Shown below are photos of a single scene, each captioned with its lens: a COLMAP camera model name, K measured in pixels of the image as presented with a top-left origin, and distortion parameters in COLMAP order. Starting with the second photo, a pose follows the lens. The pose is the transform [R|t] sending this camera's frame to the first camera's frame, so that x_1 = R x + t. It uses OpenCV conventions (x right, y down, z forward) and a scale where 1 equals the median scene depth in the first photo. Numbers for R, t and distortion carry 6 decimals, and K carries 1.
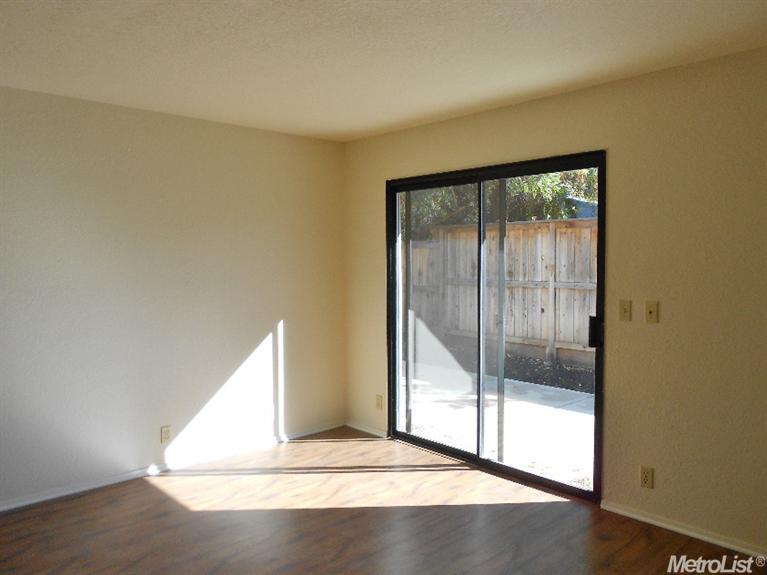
lens RADIAL K [[584.0, 0, 383.5], [0, 584.0, 287.5], [0, 0, 1]] dist [-0.024446, 0.011591]
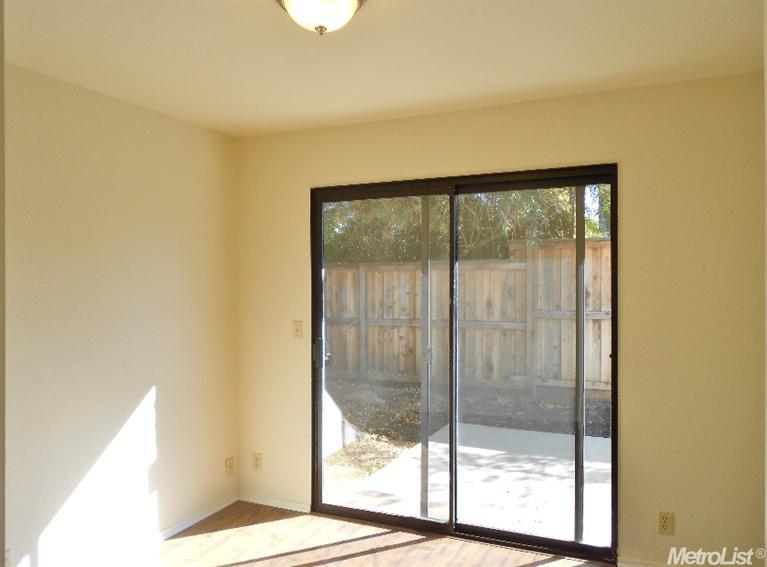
lens RADIAL K [[603.8, 0, 460.1], [0, 603.8, 286.1], [0, 0, 1]] dist [-0.007499, -0.000272]
pose [[0.906911, -0.005081, 0.421292, -0.231045], [0.025577, 0.998747, -0.043016, -0.012155], [-0.420546, 0.049787, 0.905904, 0.253962]]
